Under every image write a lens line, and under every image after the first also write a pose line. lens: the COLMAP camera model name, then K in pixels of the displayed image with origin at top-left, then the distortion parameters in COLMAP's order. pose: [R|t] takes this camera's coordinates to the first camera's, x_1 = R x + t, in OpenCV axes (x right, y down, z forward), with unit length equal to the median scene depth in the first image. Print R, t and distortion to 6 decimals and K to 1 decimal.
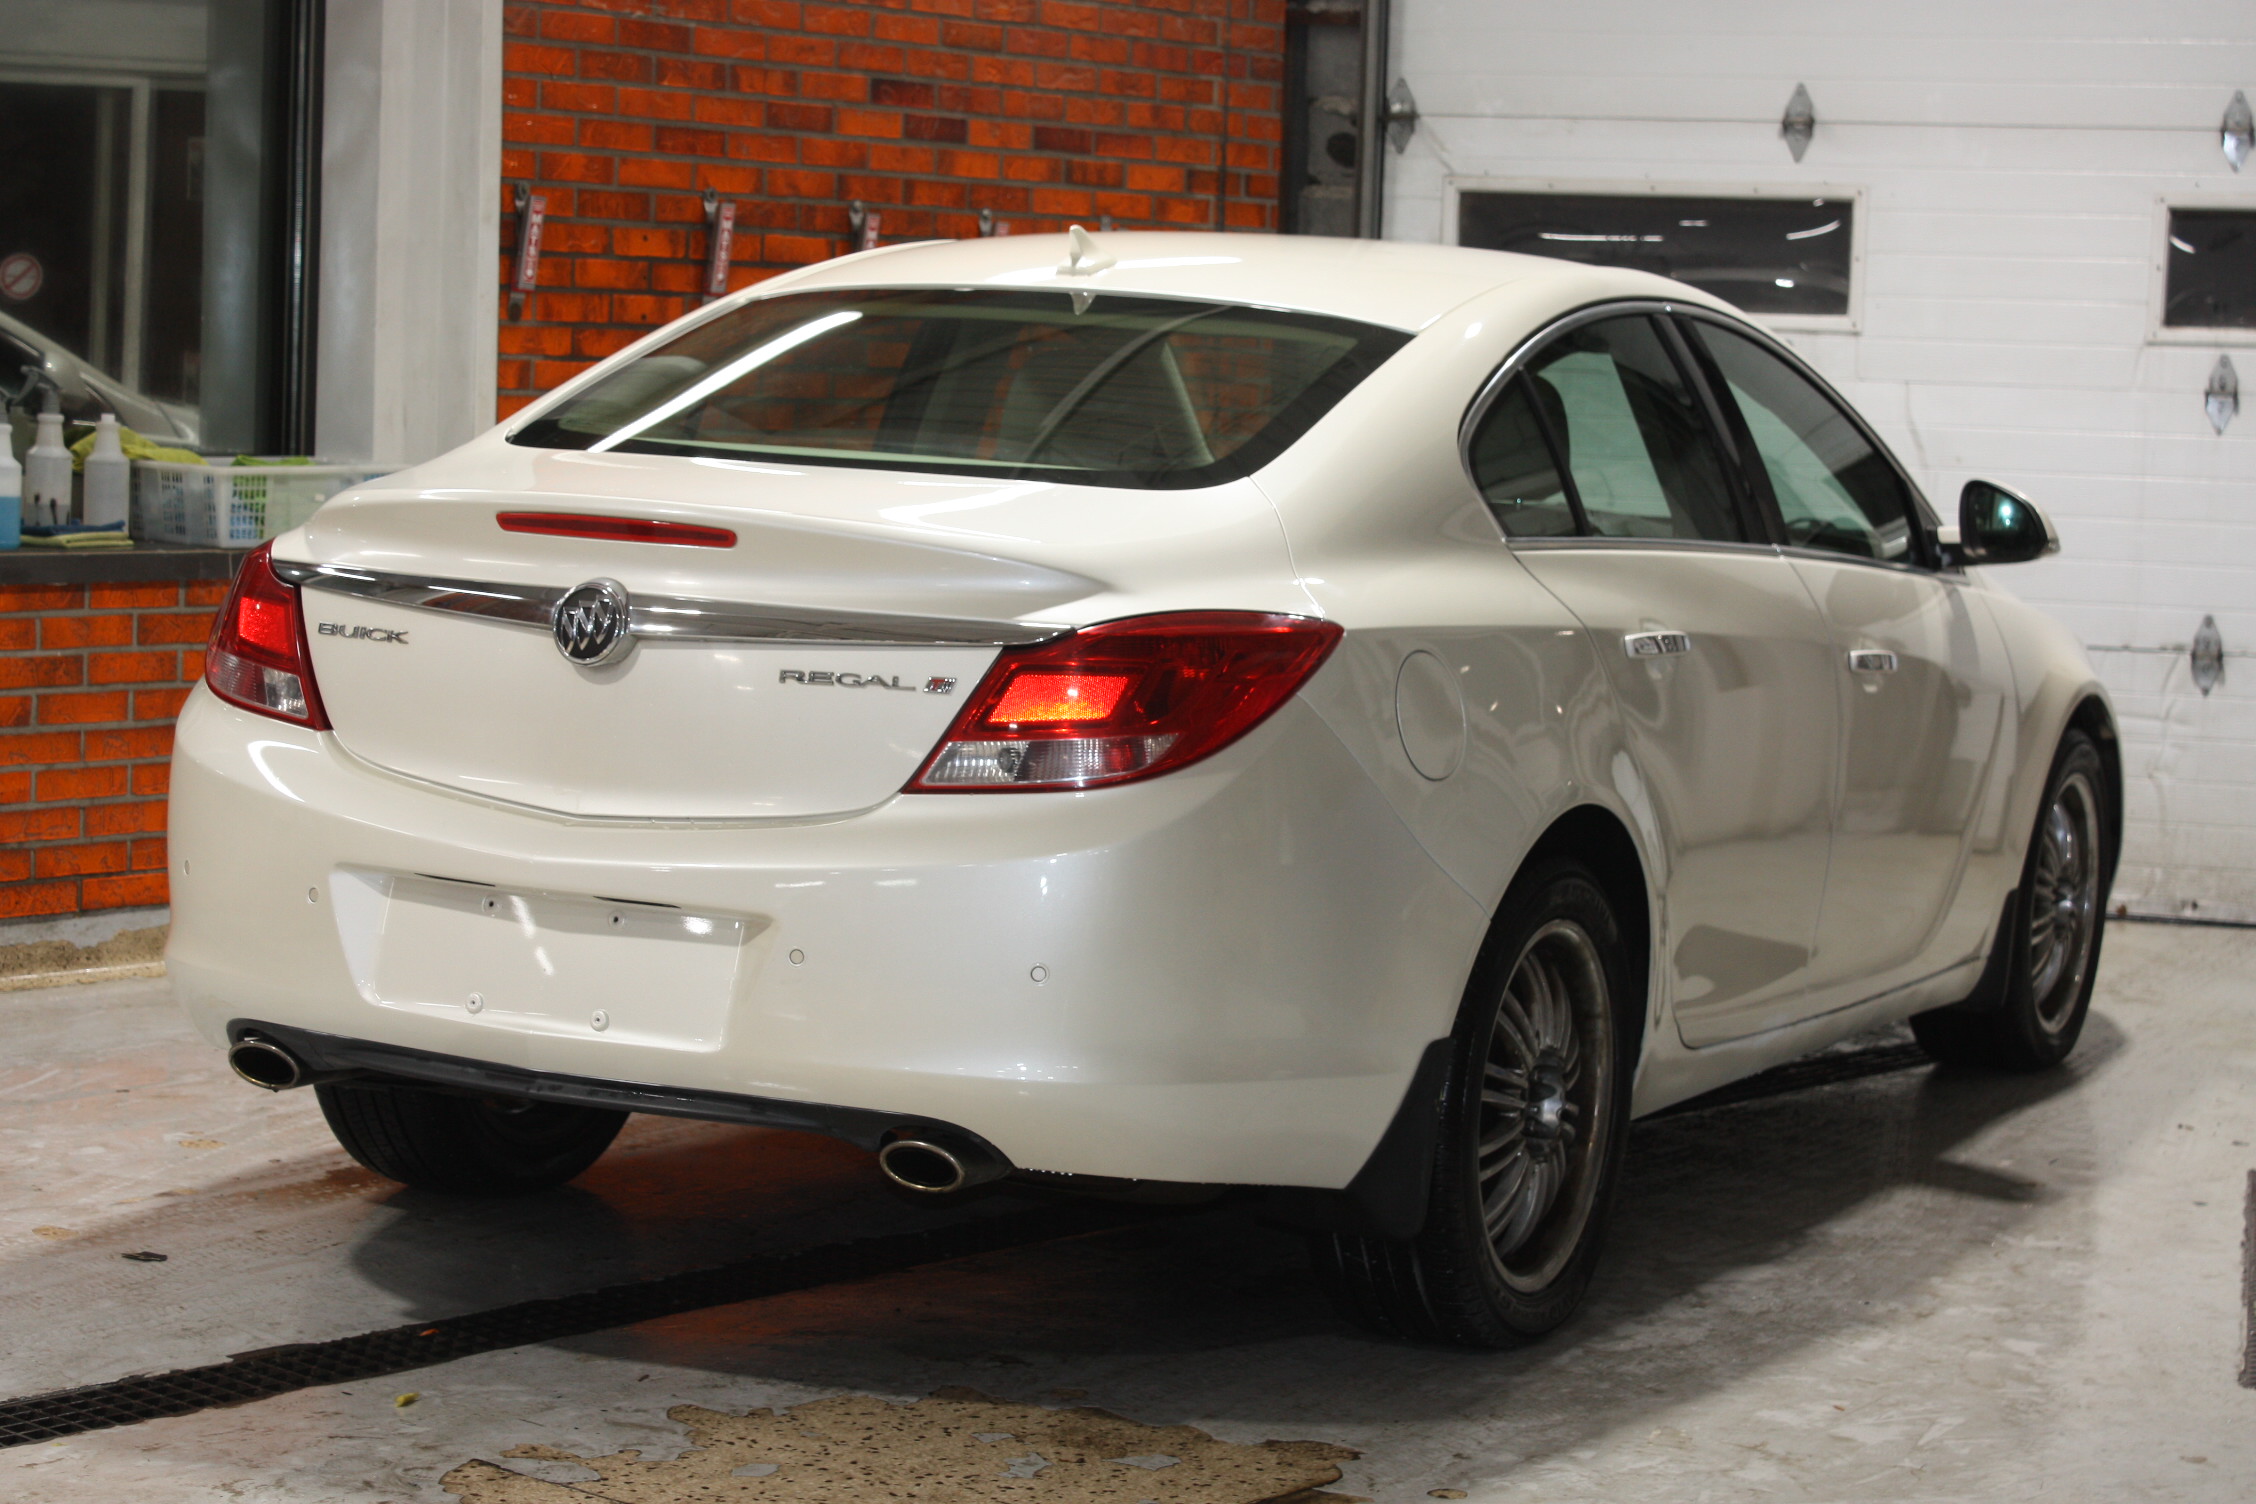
lens RADIAL K [[4371.2, 0, 1140.0], [0, 4371.2, 757.8], [0, 0, 1]] dist [0.074061, 0.000000]
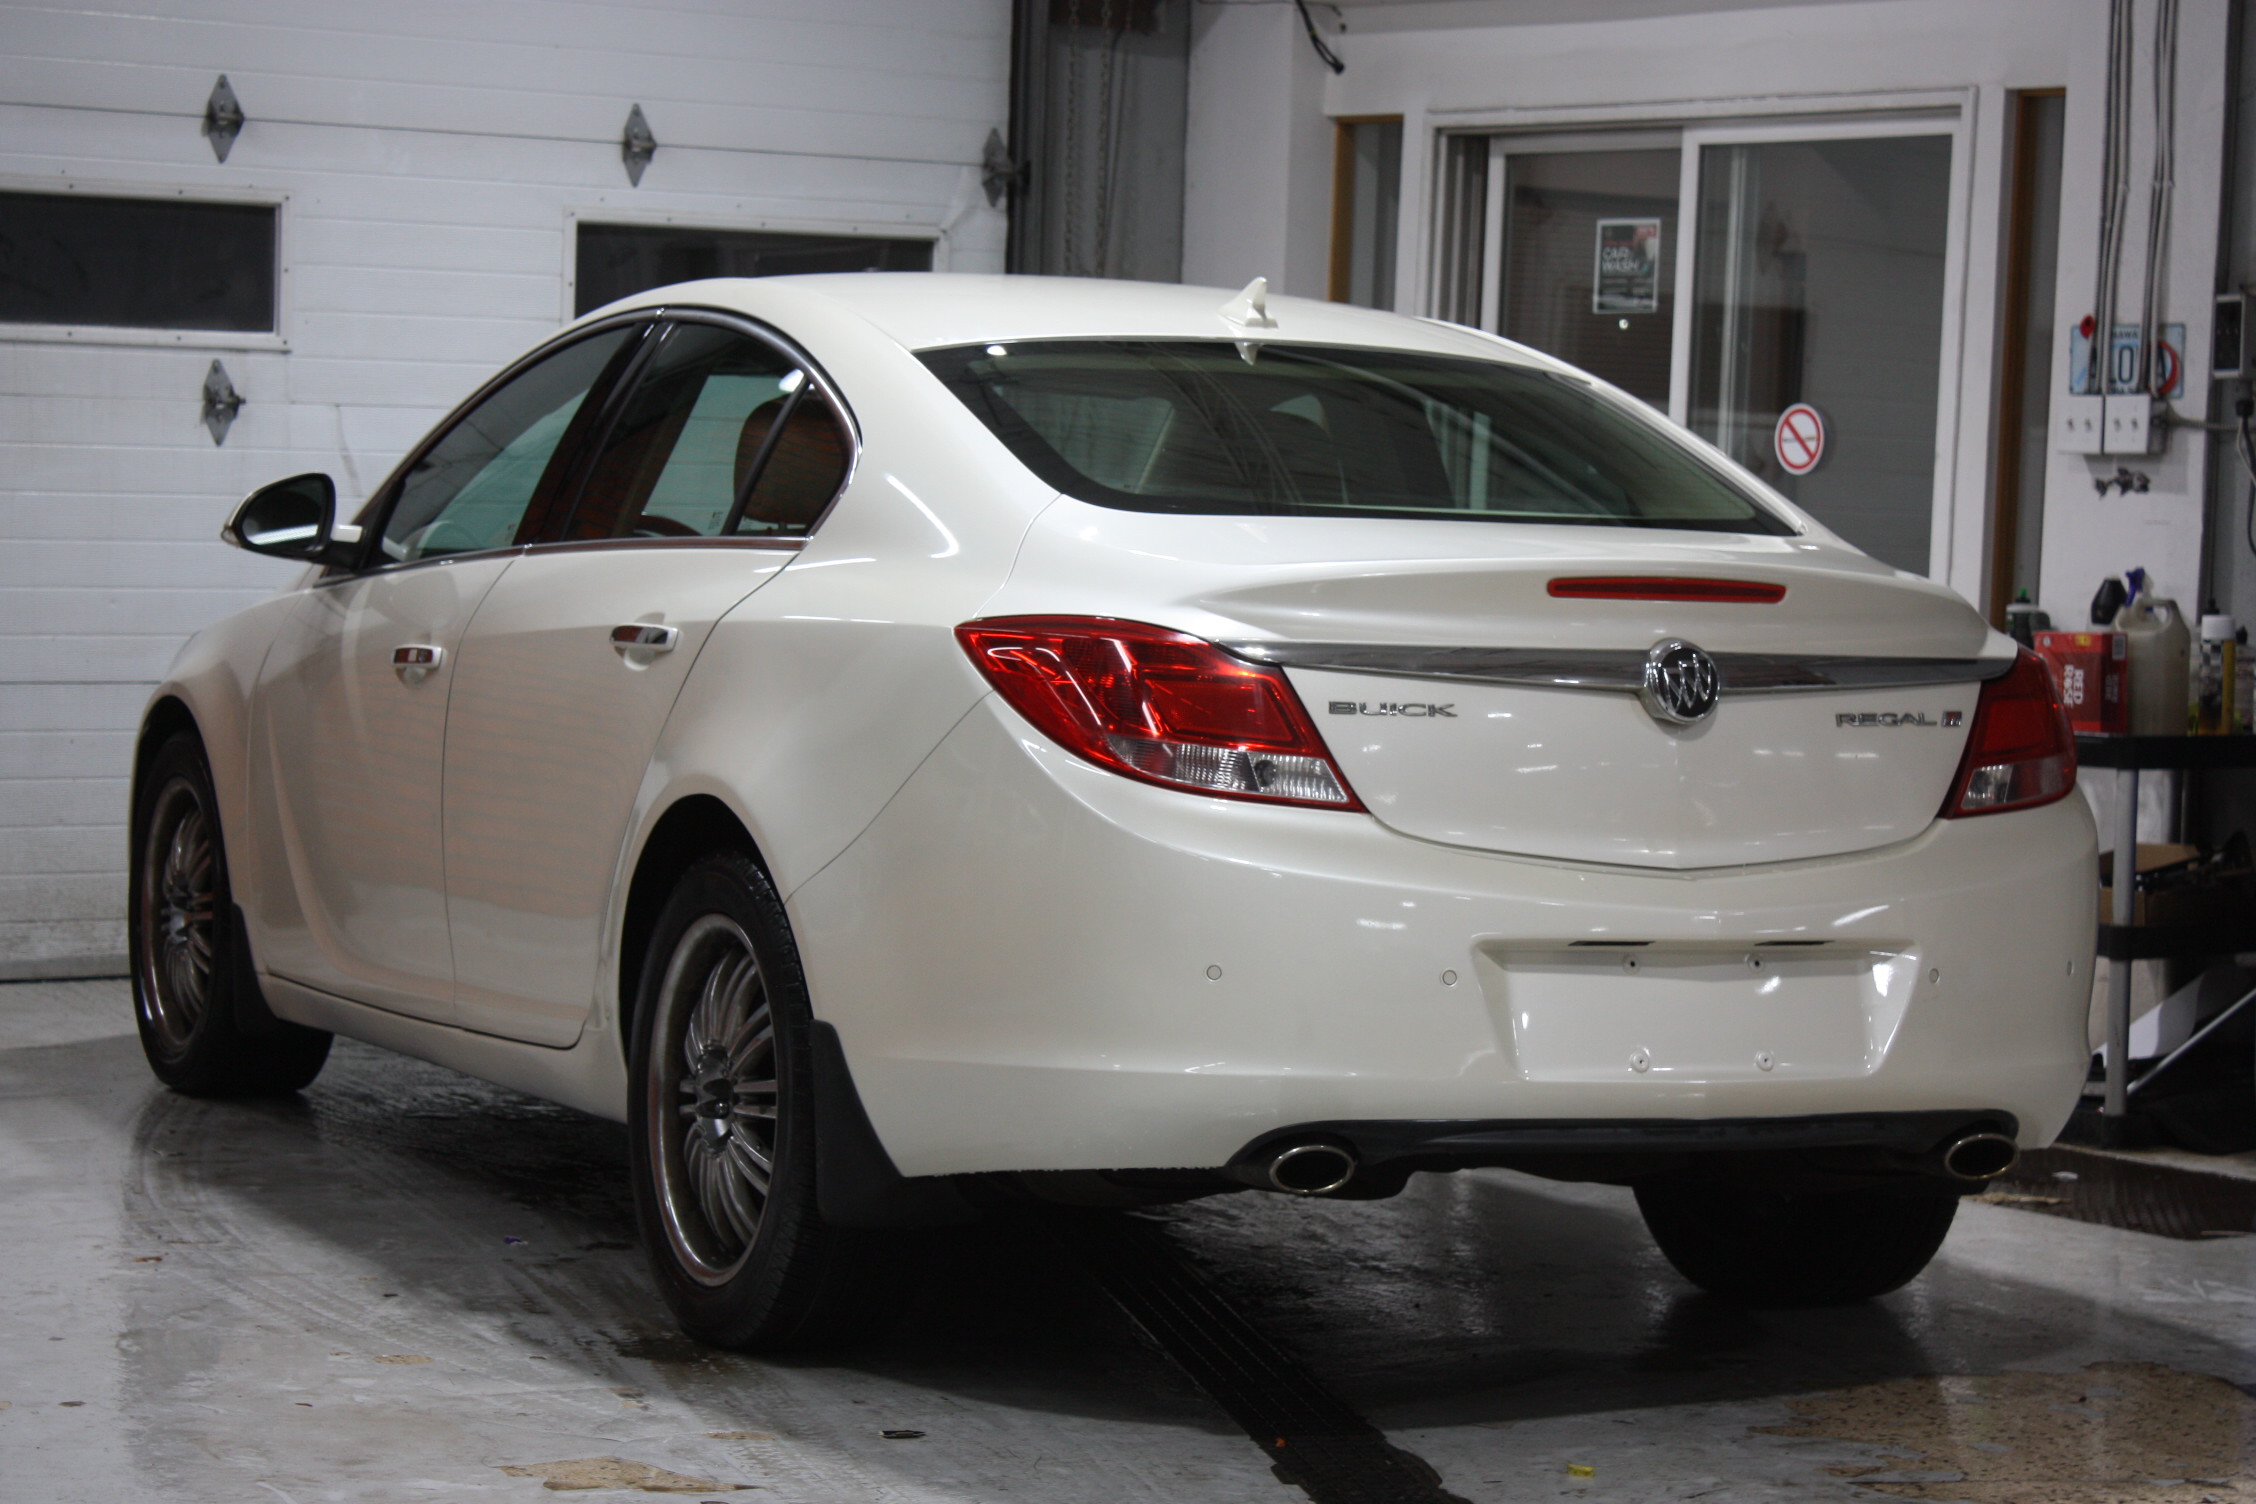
lens RADIAL K [[5481.2, 0, 1138.1], [0, 5481.2, 754.1], [0, 0, 1]] dist [0.113751, 0.000000]
pose [[0.614314, -0.064681, 0.786406, -0.642826], [0.073420, 0.996996, 0.024649, -0.028978], [-0.785638, 0.042596, 0.617218, 0.160904]]
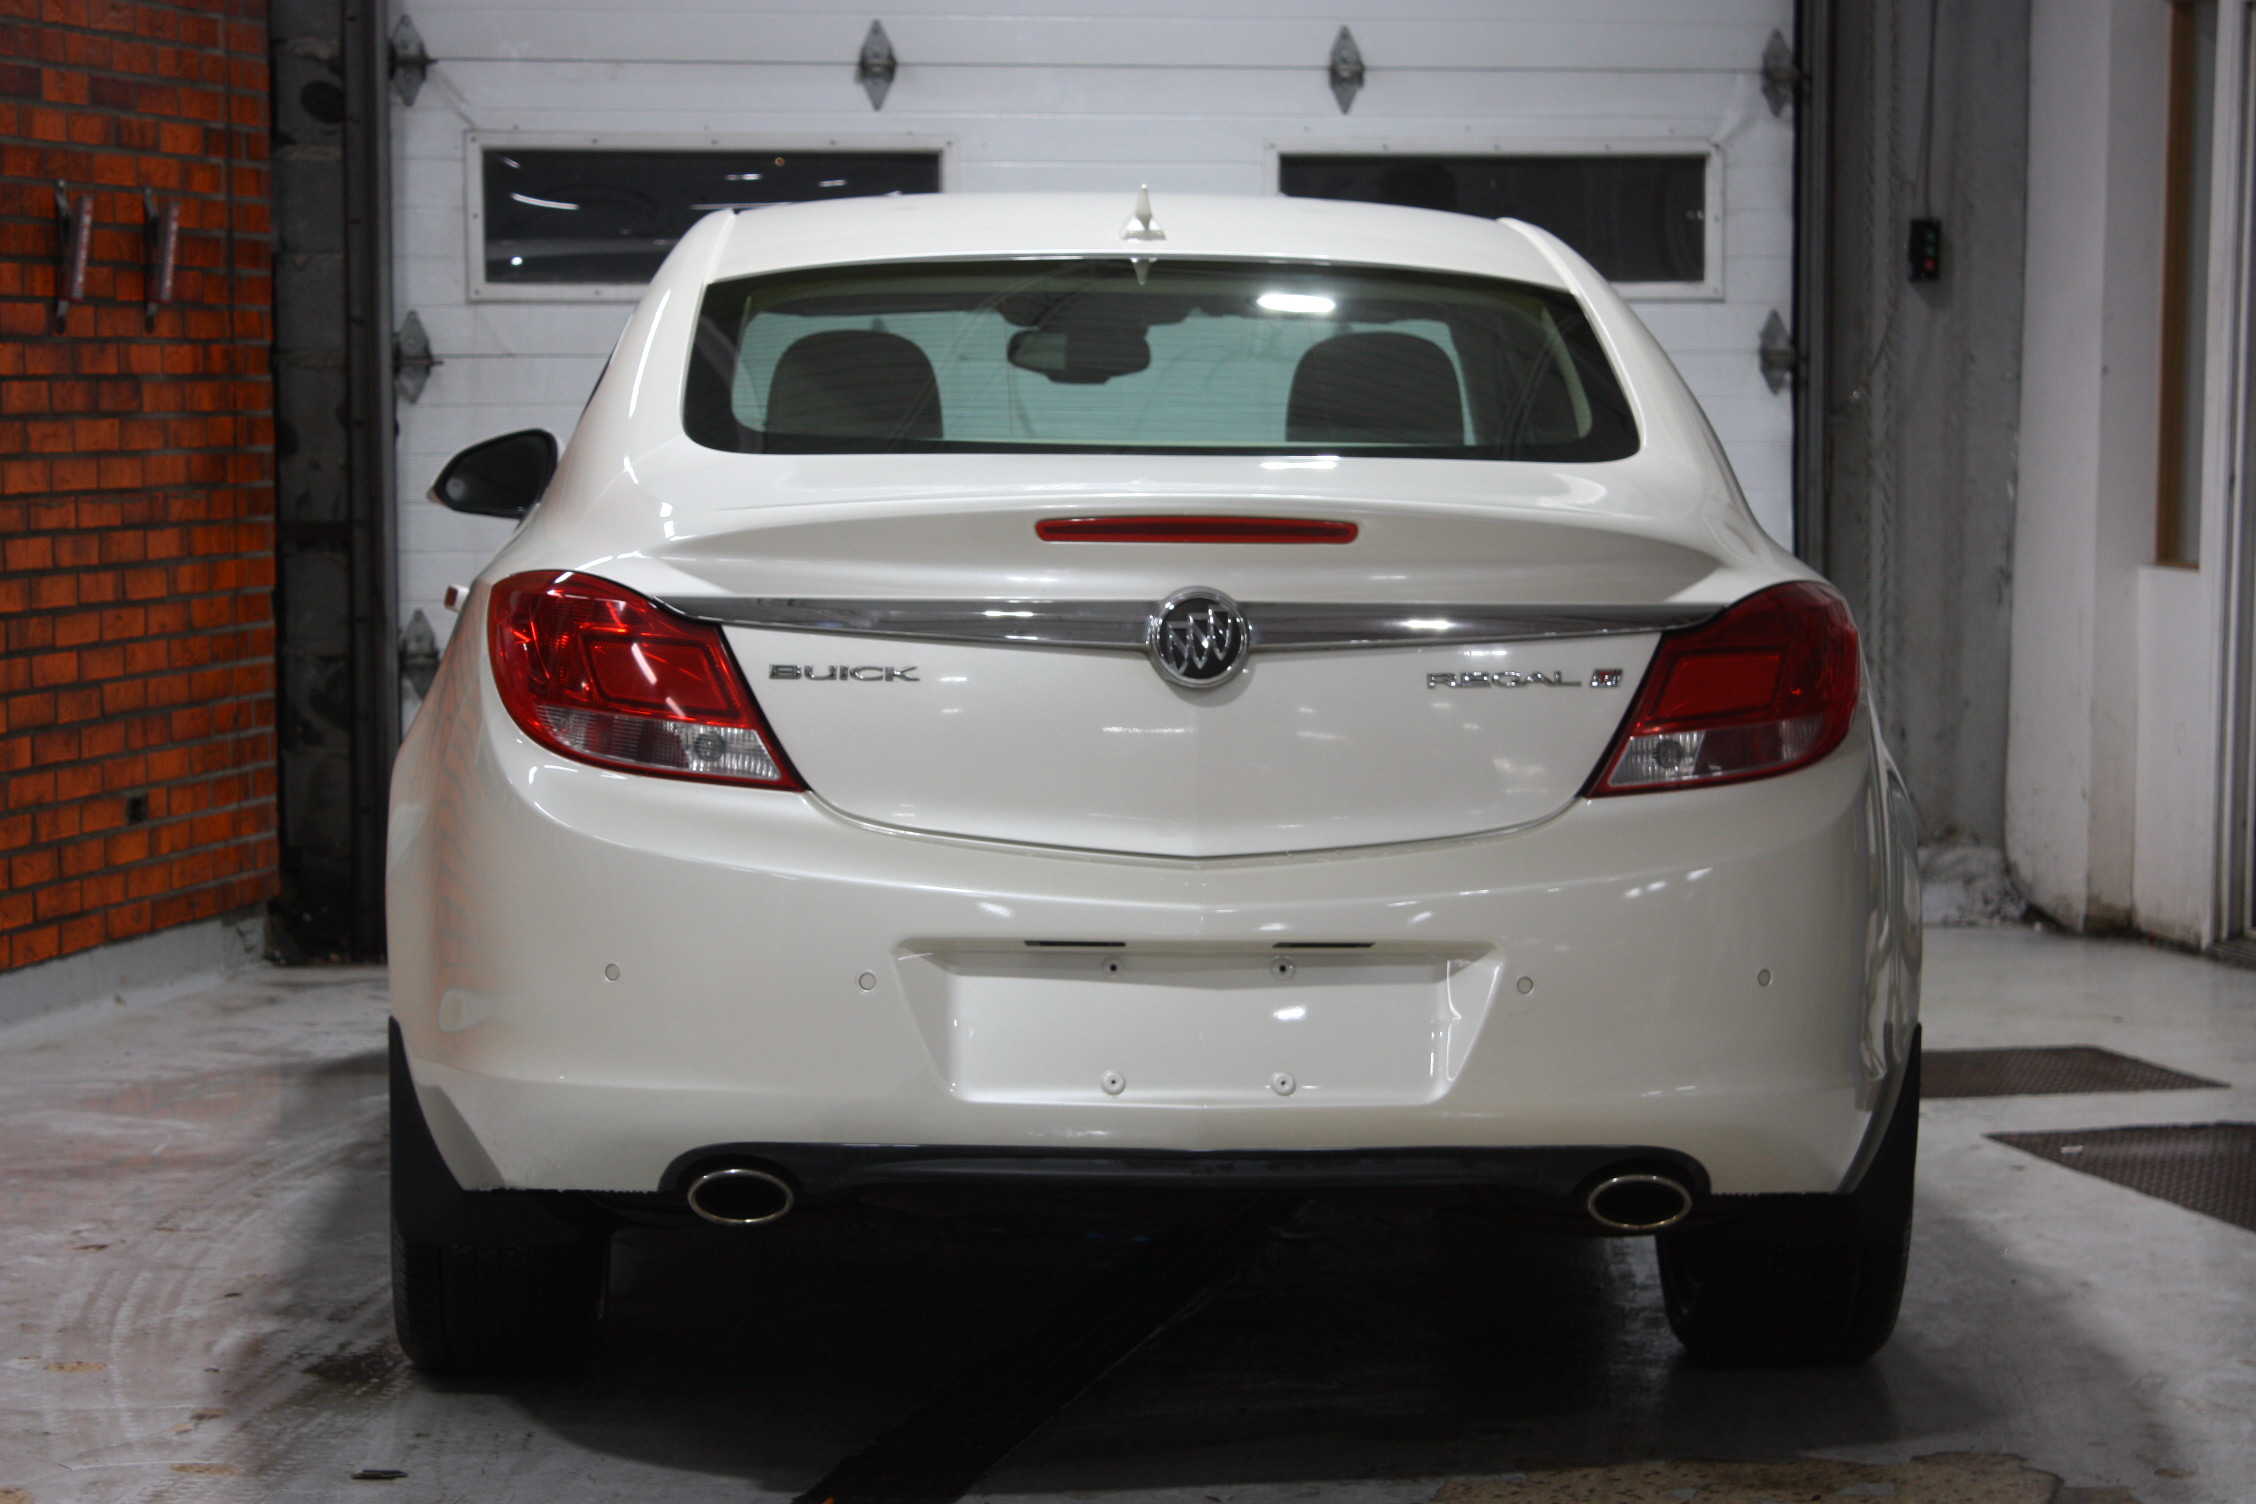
lens RADIAL K [[5518.1, 0, 1110.7], [0, 5518.1, 746.7], [0, 0, 1]] dist [0.087393, 0.000000]
pose [[0.871027, -0.071636, 0.485983, -0.359135], [0.082221, 0.996614, -0.000461, -0.005236], [-0.484304, 0.040360, 0.873968, 0.021335]]
